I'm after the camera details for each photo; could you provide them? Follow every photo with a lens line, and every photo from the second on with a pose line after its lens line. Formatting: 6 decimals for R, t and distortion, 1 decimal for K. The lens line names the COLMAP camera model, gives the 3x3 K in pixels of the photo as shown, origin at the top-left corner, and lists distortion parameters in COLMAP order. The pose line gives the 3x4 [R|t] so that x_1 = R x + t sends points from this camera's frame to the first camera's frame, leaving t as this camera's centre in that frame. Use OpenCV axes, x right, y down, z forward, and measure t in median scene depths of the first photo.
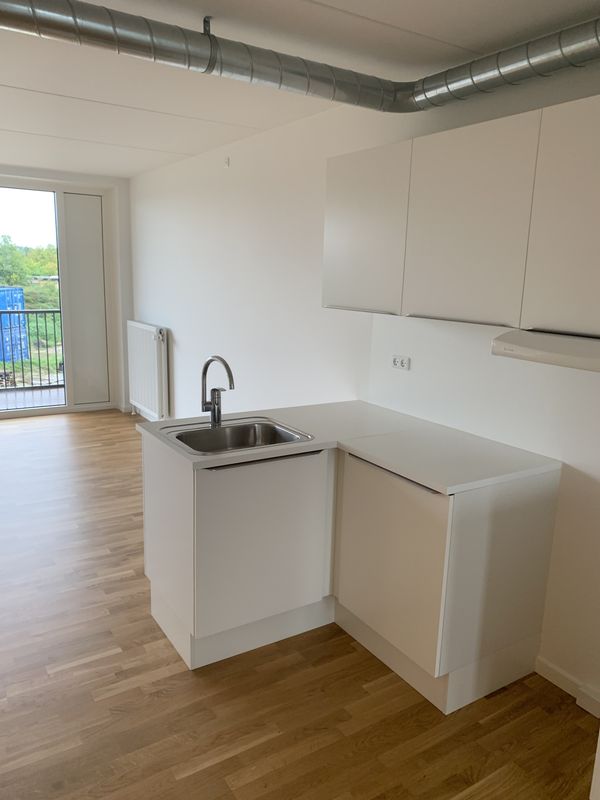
lens RADIAL K [[609.3, 0, 300.0], [0, 609.3, 400.0], [0, 0, 1]] dist [-0.003497, -0.006847]
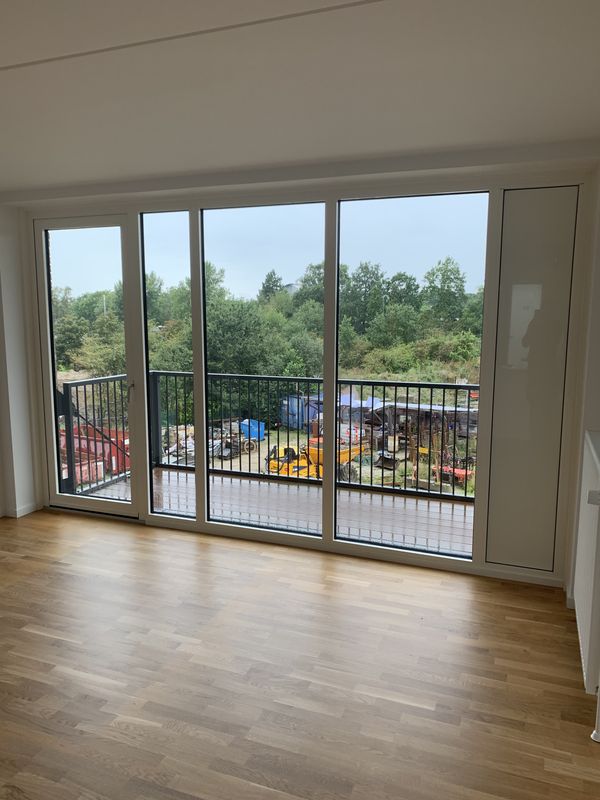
lens RADIAL K [[609.3, 0, 300.0], [0, 609.3, 400.0], [0, 0, 1]] dist [-0.003497, -0.006847]
pose [[0.593528, 0.089560, -0.799815, -0.035101], [-0.148815, 0.988865, 0.000296, -0.212487], [0.790935, 0.118849, 0.600247, 0.971400]]
